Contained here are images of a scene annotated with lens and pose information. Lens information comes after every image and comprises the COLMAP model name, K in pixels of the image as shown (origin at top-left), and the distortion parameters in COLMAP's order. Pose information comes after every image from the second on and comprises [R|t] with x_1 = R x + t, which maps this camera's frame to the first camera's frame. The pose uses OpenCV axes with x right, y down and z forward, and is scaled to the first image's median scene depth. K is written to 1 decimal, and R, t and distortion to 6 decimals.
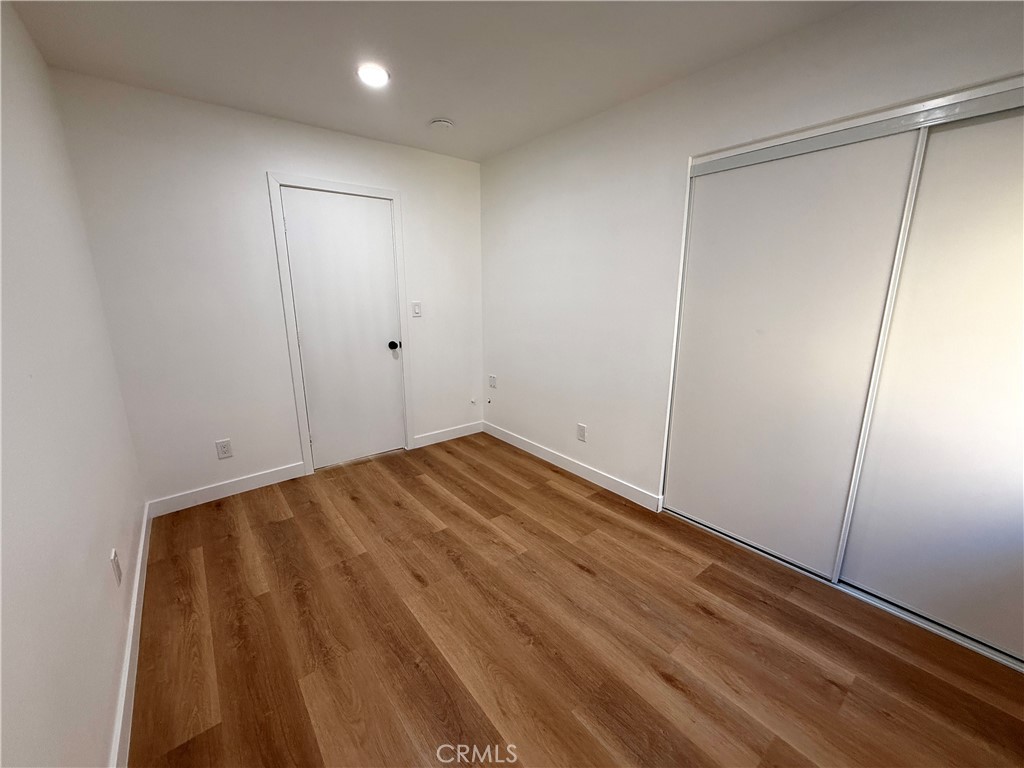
lens RADIAL K [[403.9, 0, 512.0], [0, 403.9, 384.0], [0, 0, 1]] dist [0.059119, -0.021870]
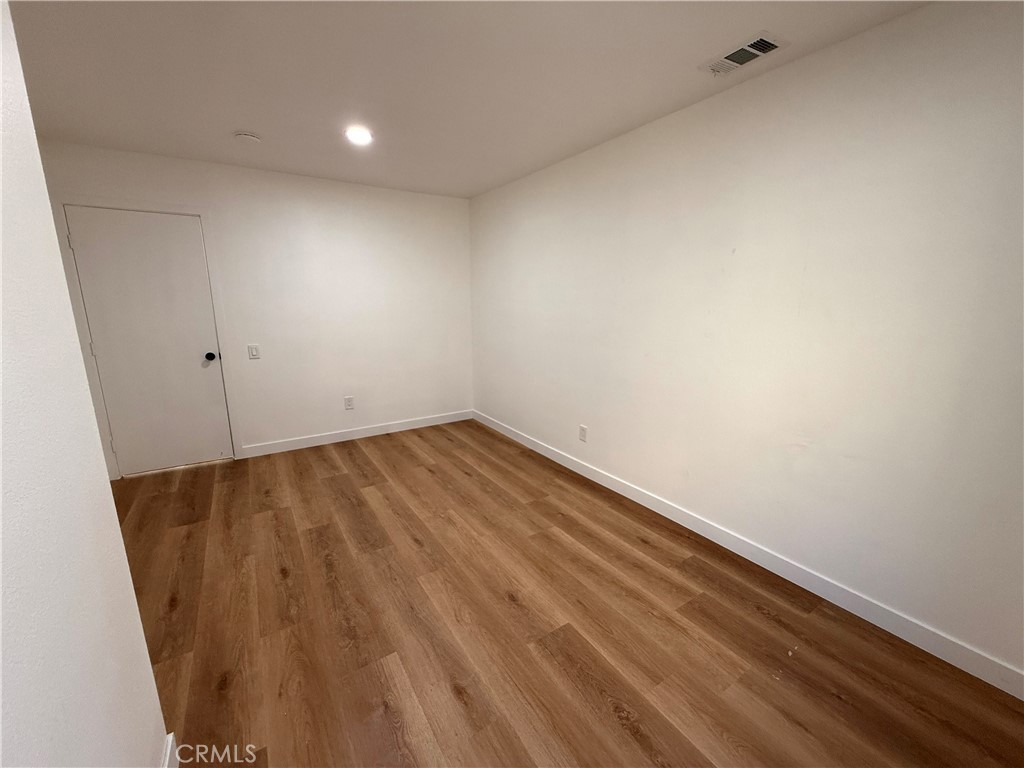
lens RADIAL K [[410.9, 0, 510.4], [0, 410.9, 383.8], [0, 0, 1]] dist [-0.000992, 0.000287]
pose [[0.995133, 0.032528, -0.093022, 0.135599], [-0.034738, 0.999149, -0.022237, 0.036587], [0.092219, 0.025360, 0.995416, -0.167343]]
